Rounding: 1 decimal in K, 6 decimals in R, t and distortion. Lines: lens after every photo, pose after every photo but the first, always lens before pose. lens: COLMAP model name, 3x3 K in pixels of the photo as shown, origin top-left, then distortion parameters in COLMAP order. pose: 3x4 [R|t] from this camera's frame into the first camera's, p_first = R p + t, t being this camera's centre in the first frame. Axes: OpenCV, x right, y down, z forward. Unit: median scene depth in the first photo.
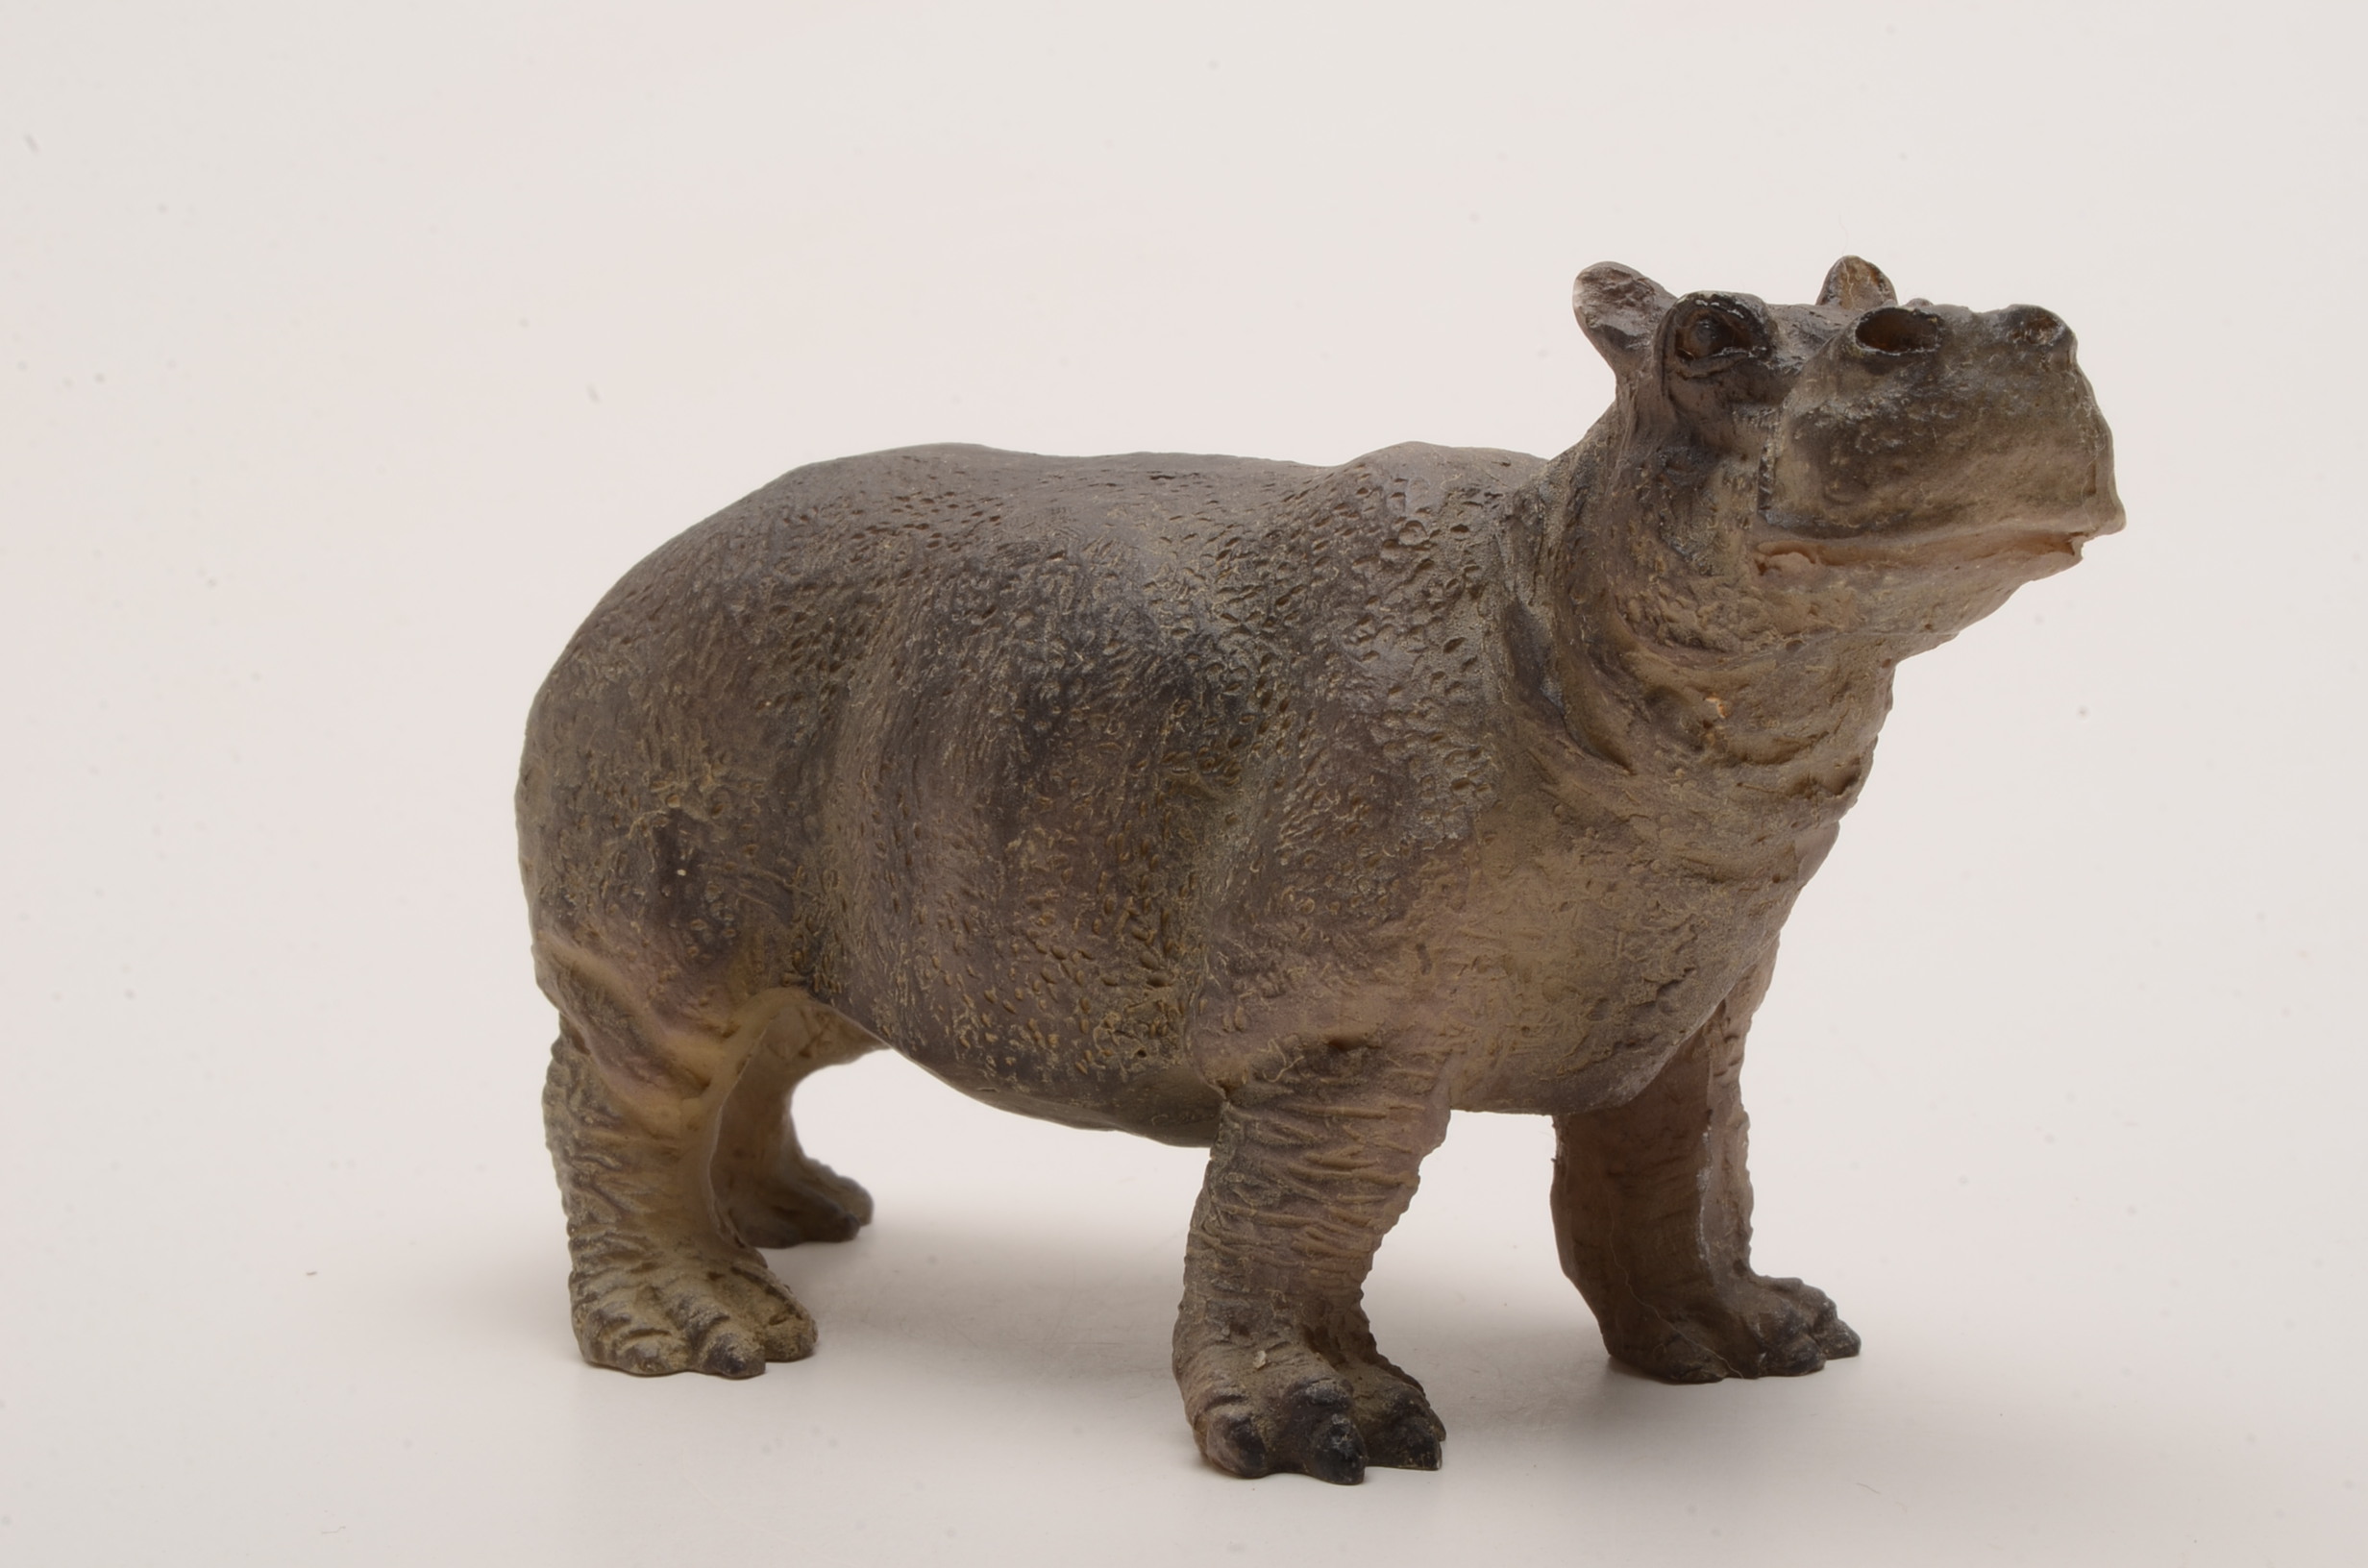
lens RADIAL K [[5401.9, 0, 1181.1], [0, 5401.9, 782.8], [0, 0, 1]] dist [0.088771, 0.000000]
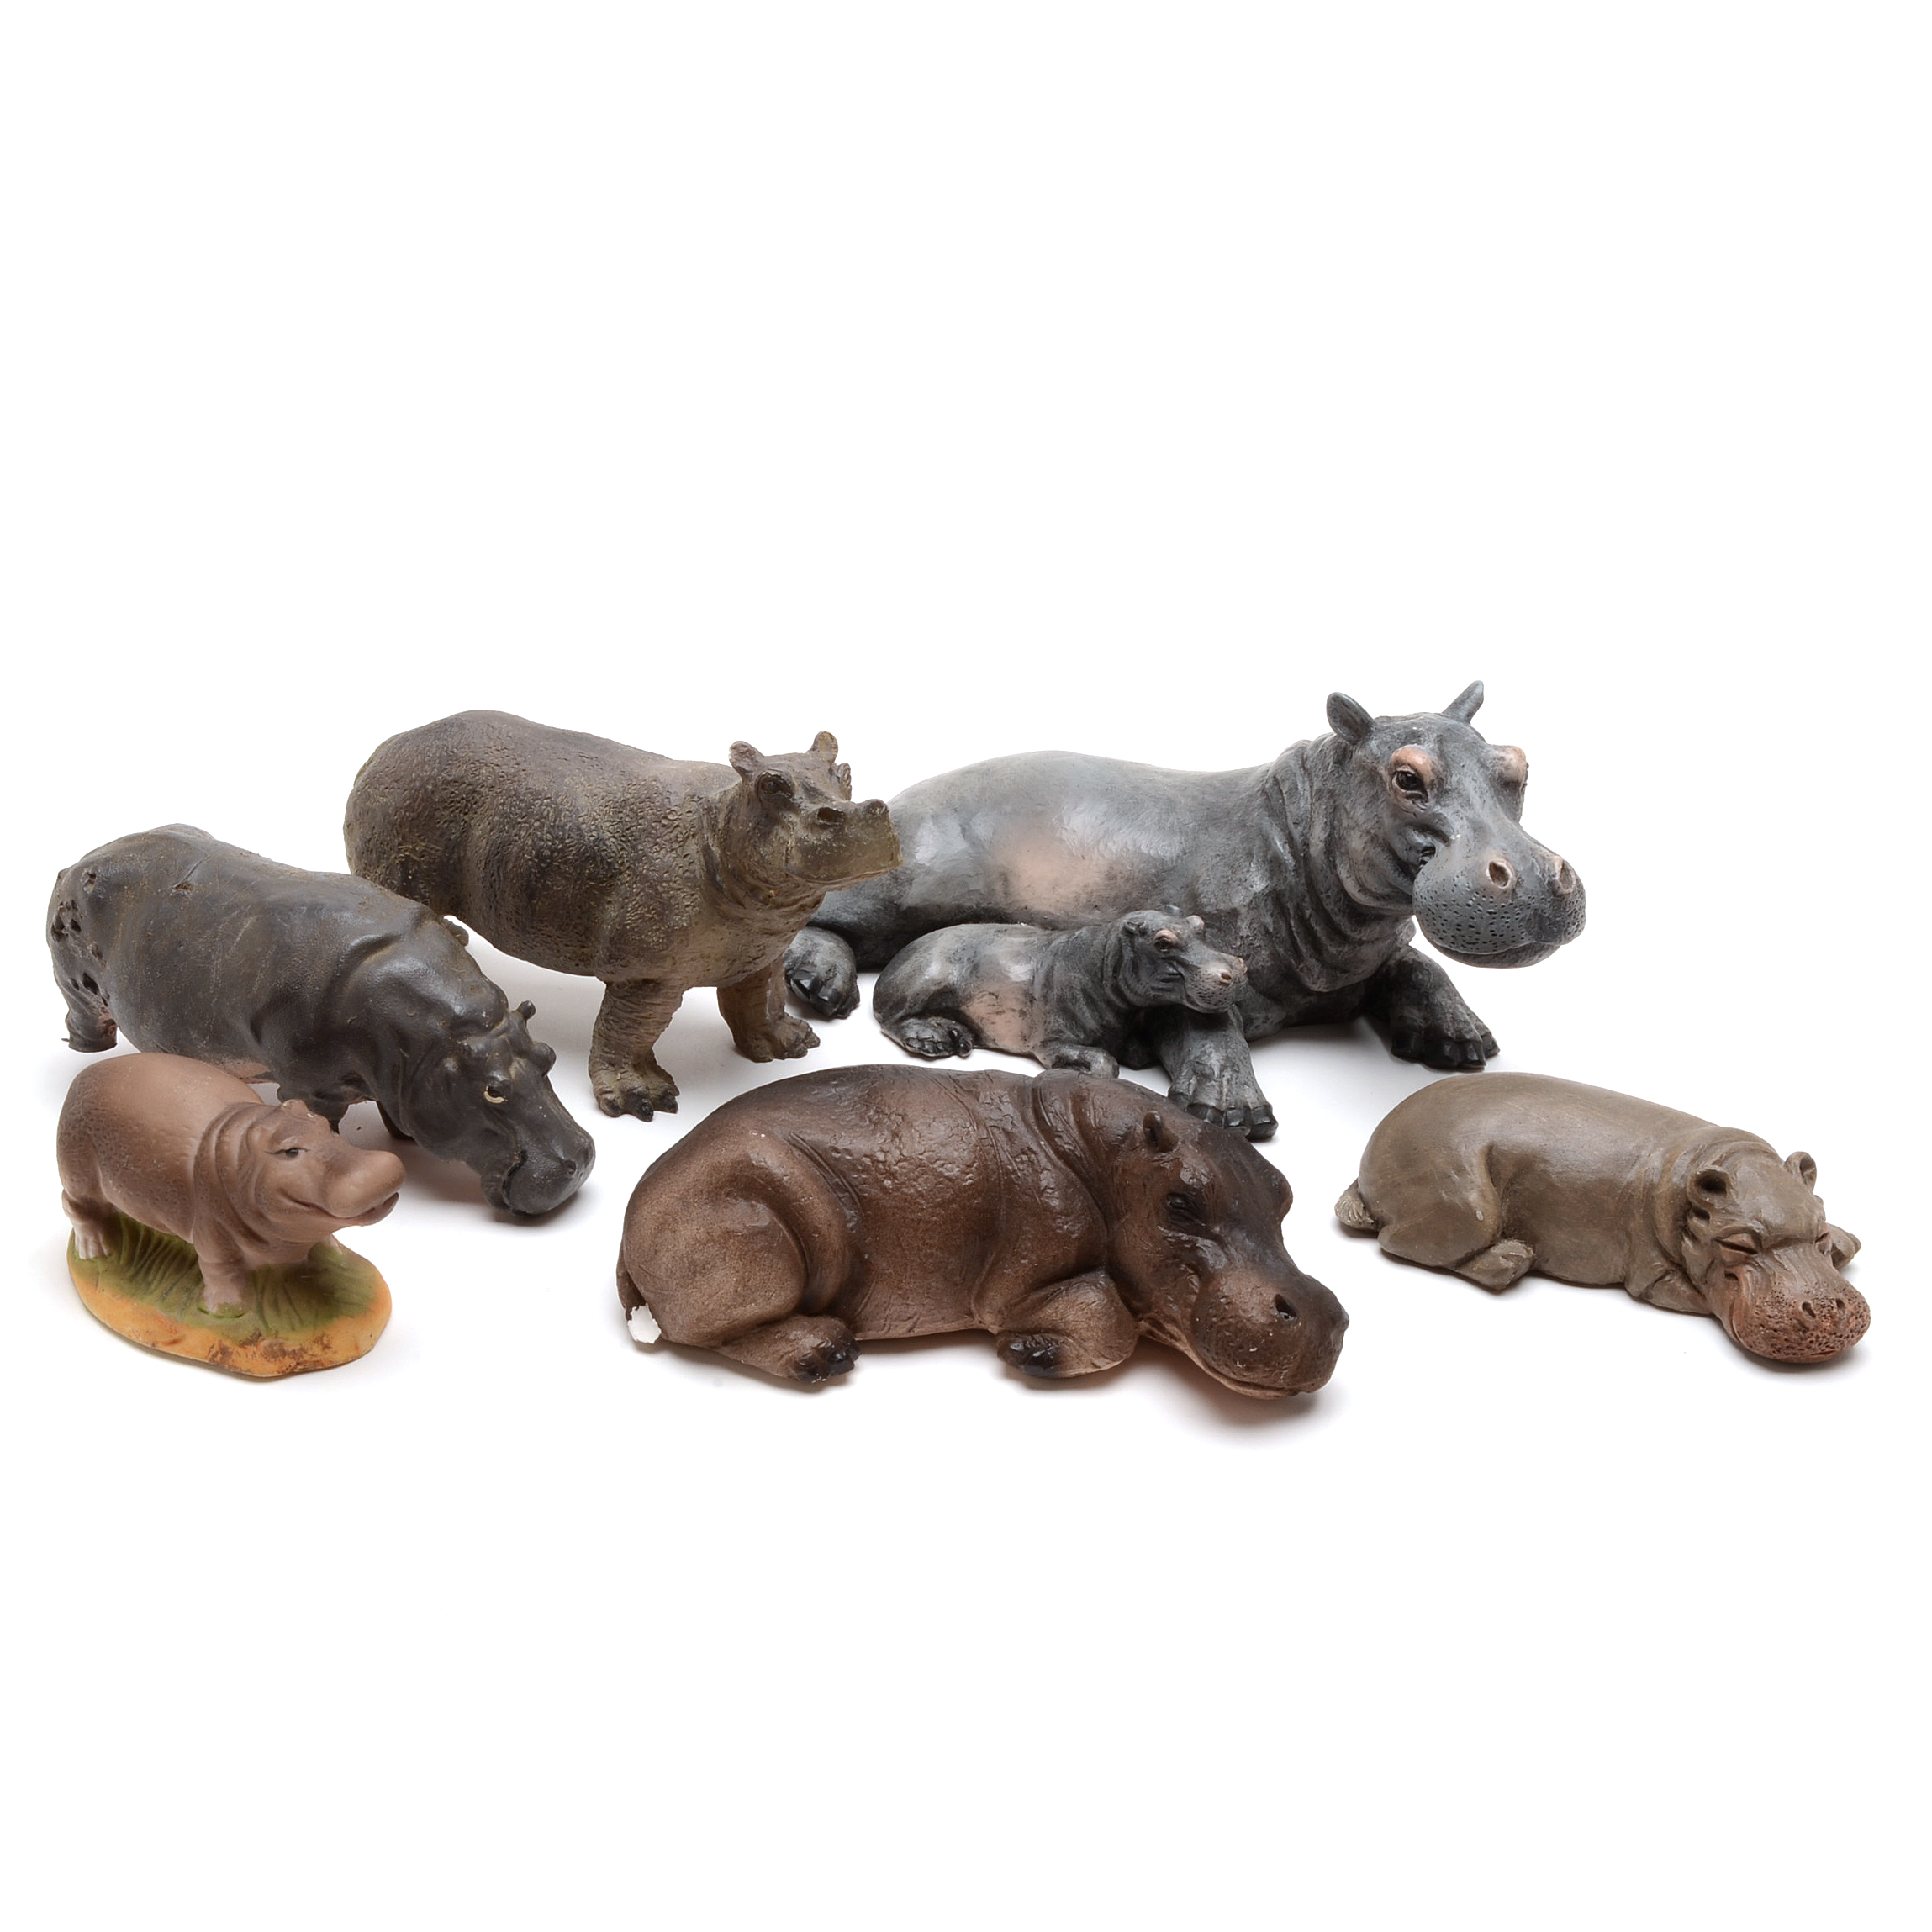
lens RADIAL K [[3700.8, 0, 966.5], [0, 3700.8, 970.6], [0, 0, 1]] dist [0.121476, 0.000000]
pose [[0.991754, -0.004380, 0.128082, -0.057400], [-0.040530, 0.937398, 0.345892, -0.673738], [-0.121579, -0.348231, 0.929491, -0.928050]]
